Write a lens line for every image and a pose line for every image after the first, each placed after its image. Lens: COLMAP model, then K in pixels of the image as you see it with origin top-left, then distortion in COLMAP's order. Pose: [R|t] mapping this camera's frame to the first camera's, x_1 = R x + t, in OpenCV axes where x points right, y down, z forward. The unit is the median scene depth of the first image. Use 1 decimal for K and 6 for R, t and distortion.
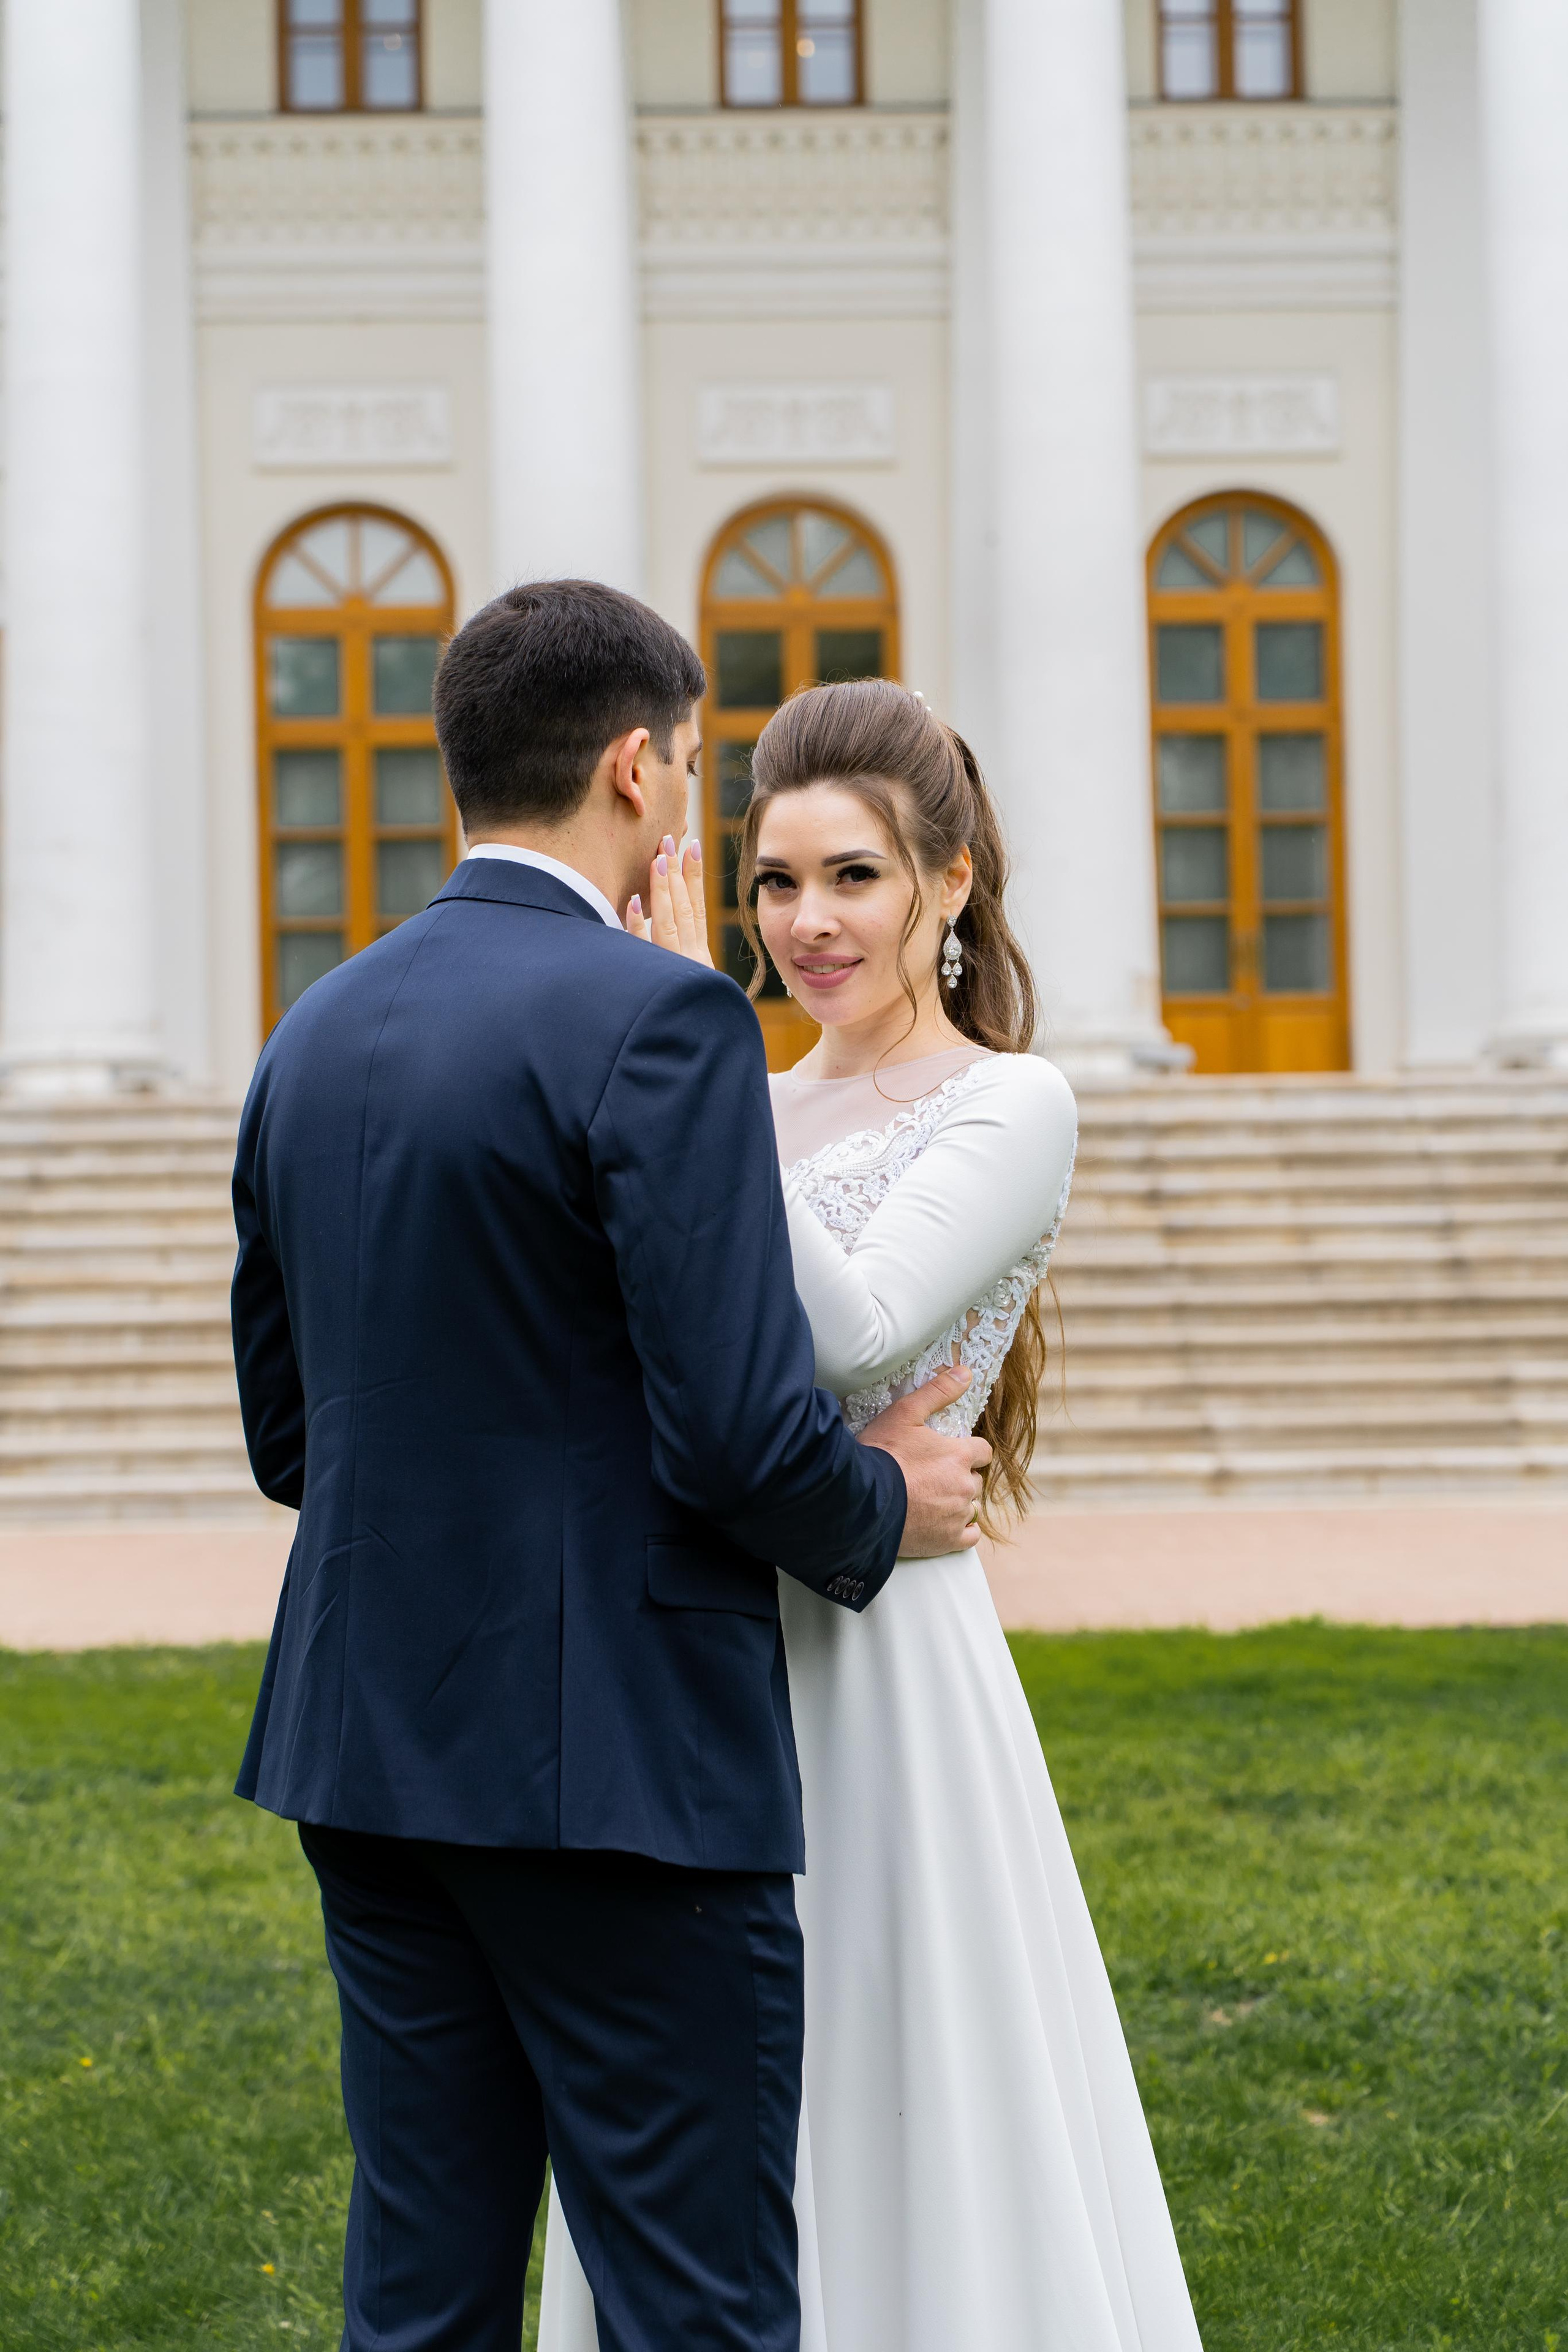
lens RADIAL K [[4616.0, 0, 787.8], [0, 4616.0, 1179.8], [0, 0, 1]] dist [-0.041674, -0.045716]
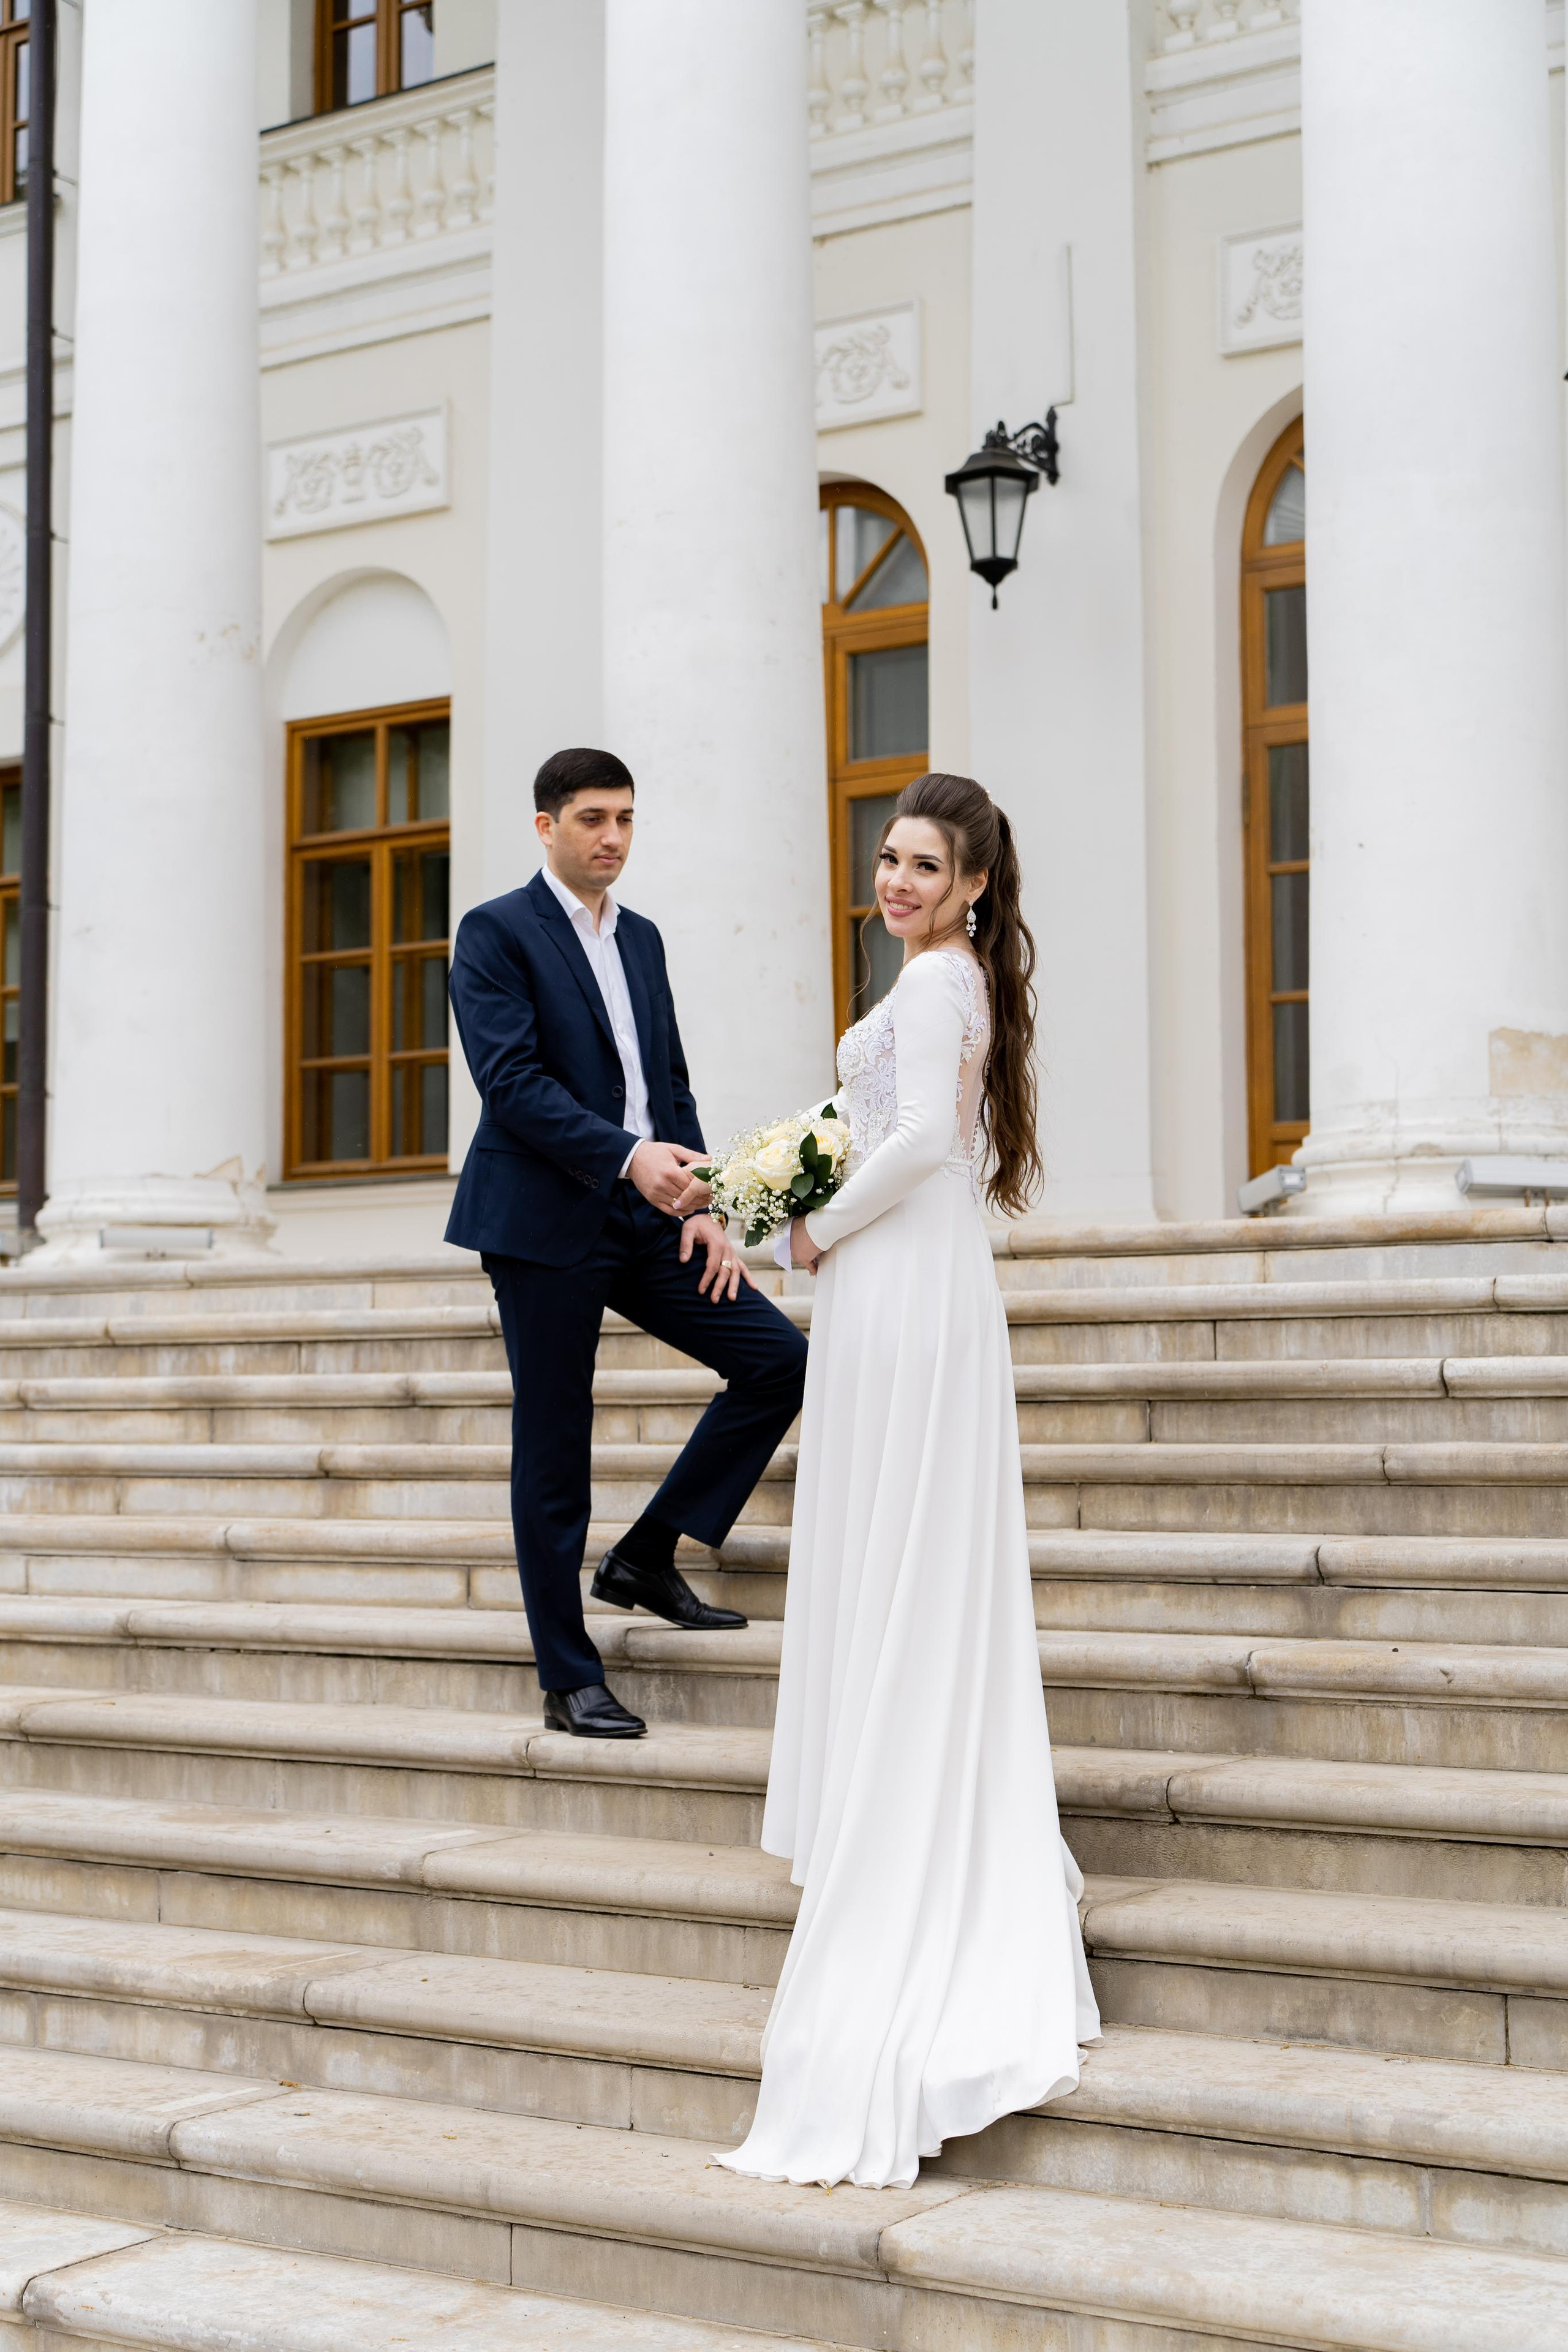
lens RADIAL K [[3194.5, 0, 785.2], [0, 3194.5, 1205.2], [0, 0, 1]] dist [0.004514, -0.005011]
pose [[0.831687, -0.021619, -0.554824, 0.271539], [0.004657, 0.999478, -0.031965, -0.014358], [0.555225, 0.024001, 0.831354, 0.788805]]
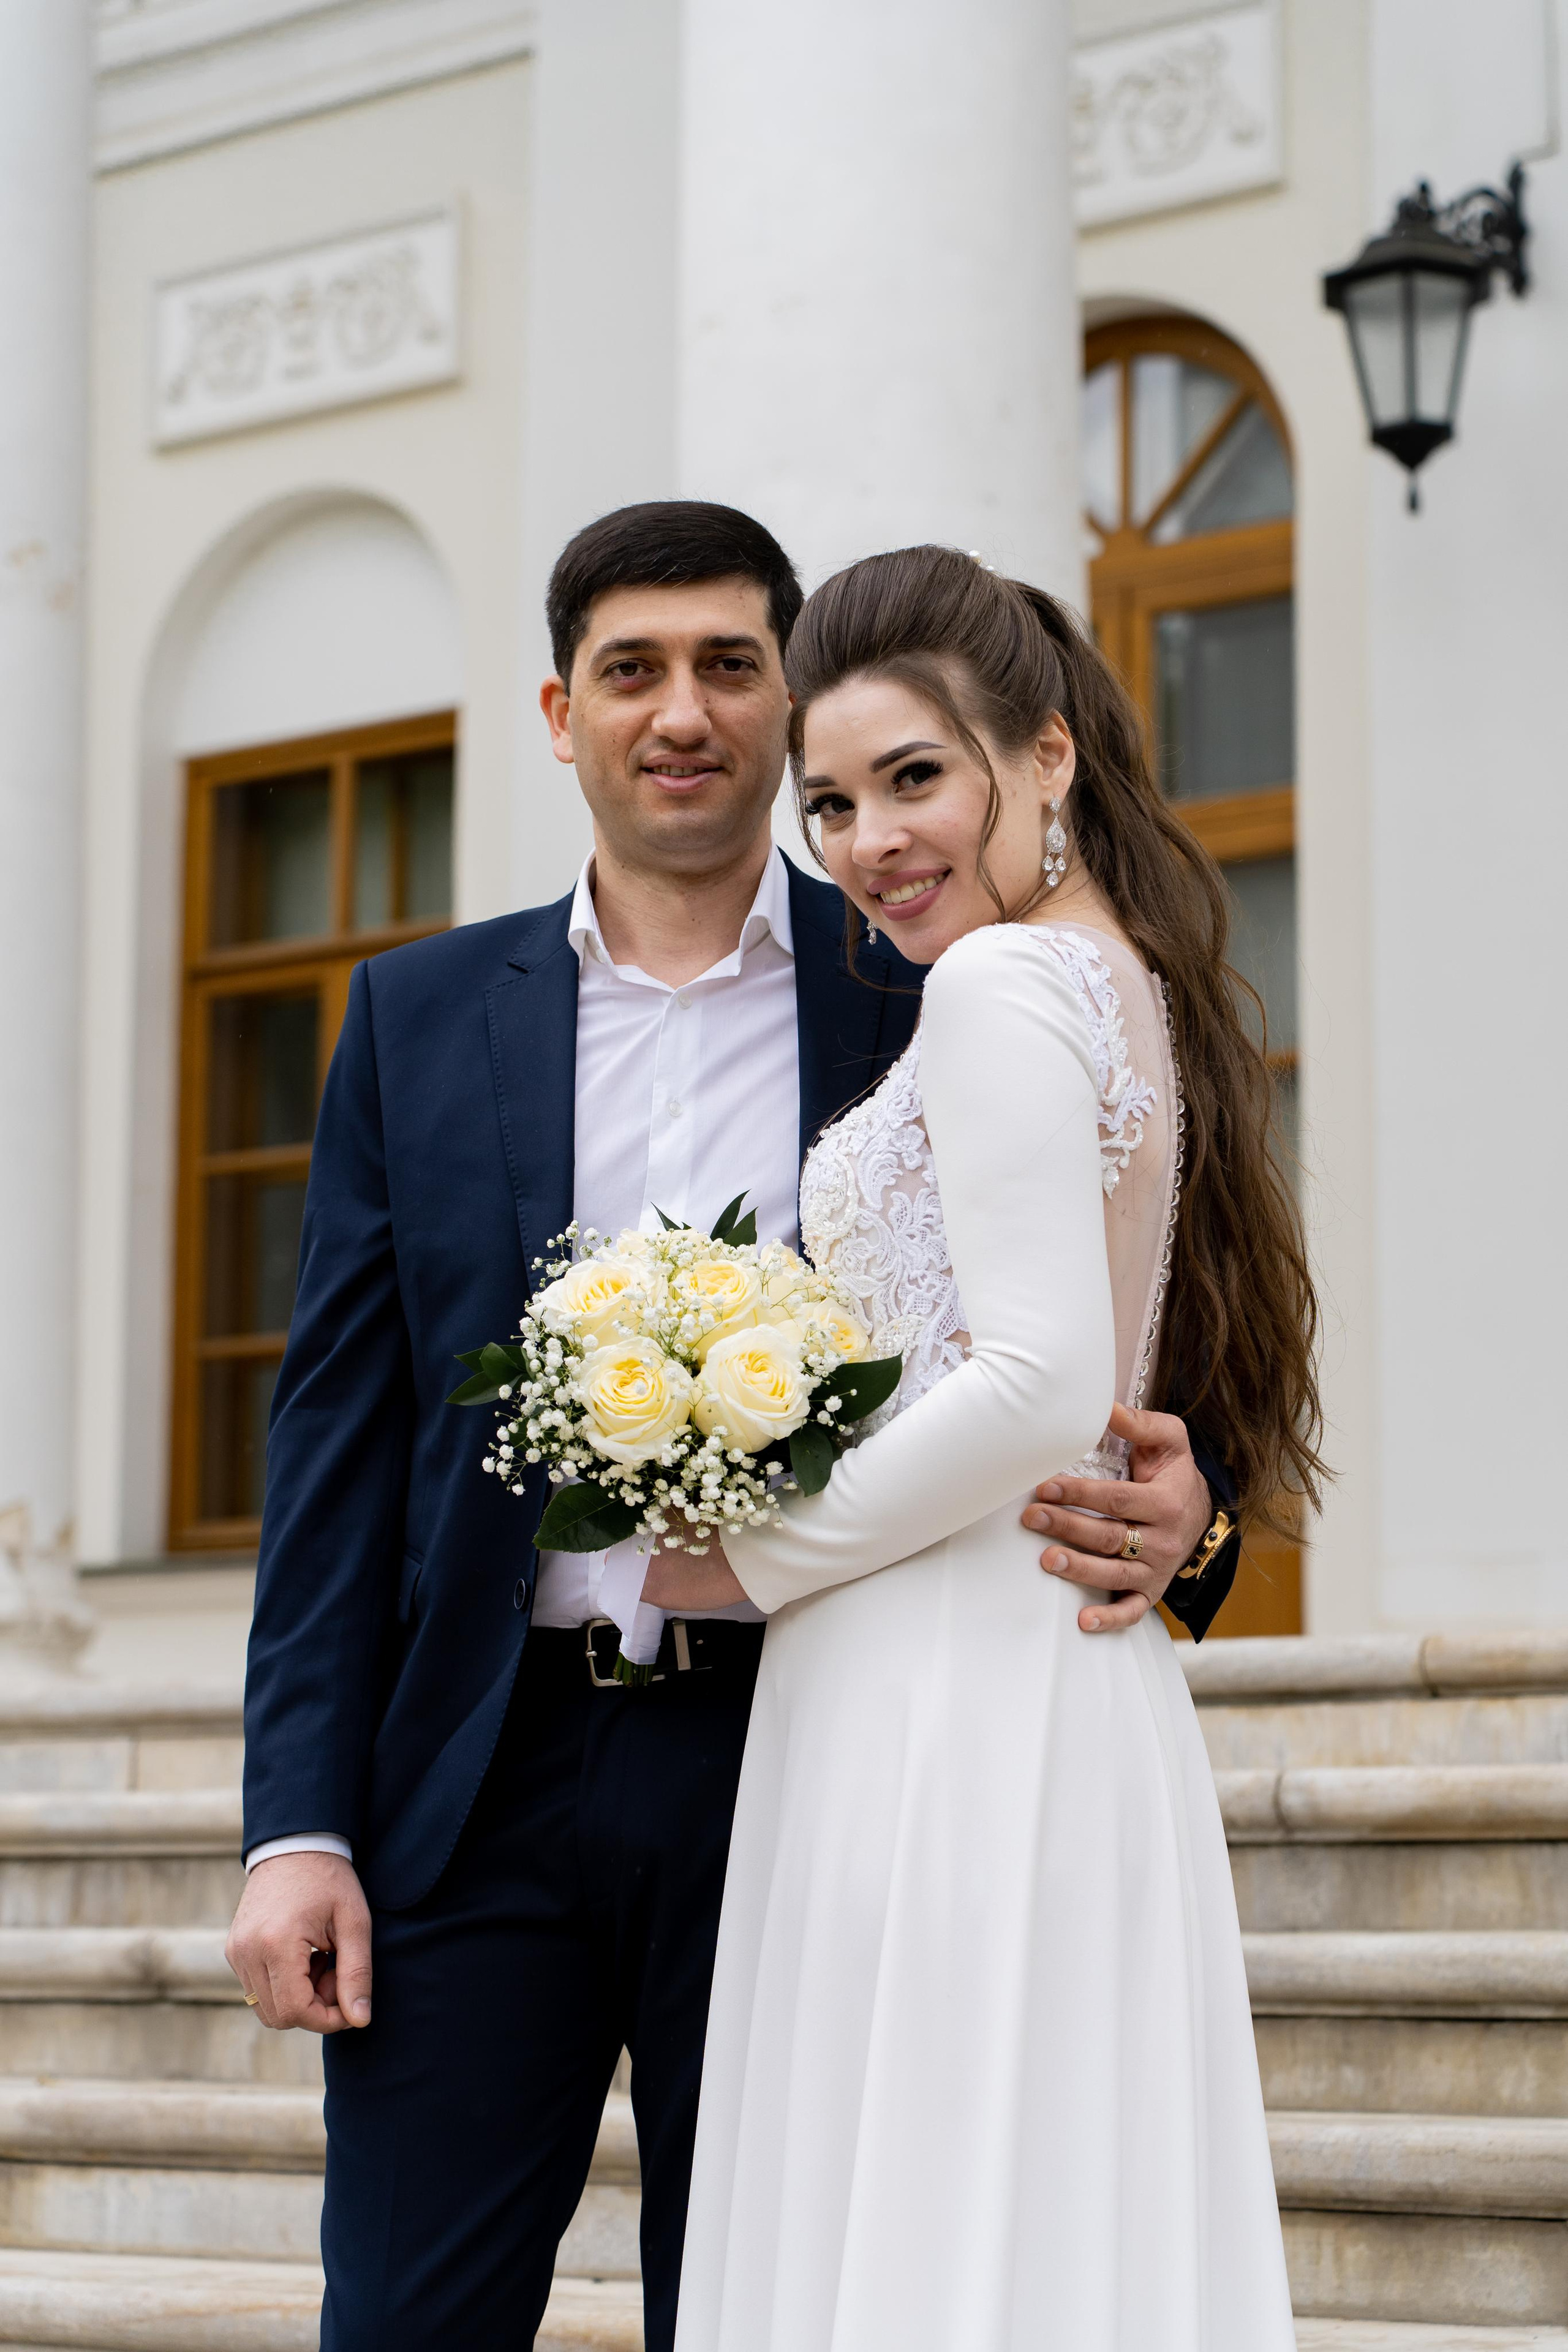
lens RADIAL K [[4976.7, 0, 785.0], [0, 4976.7, 1225.5], [0, 0, 1]] dist [0.021962, -0.288788]
pose [[0.793458, -0.064715, -0.605175, 0.223430], [-0.002901, 0.993918, -0.110089, -0.015487], [0.608618, 0.089106, 0.788444, 0.878181]]
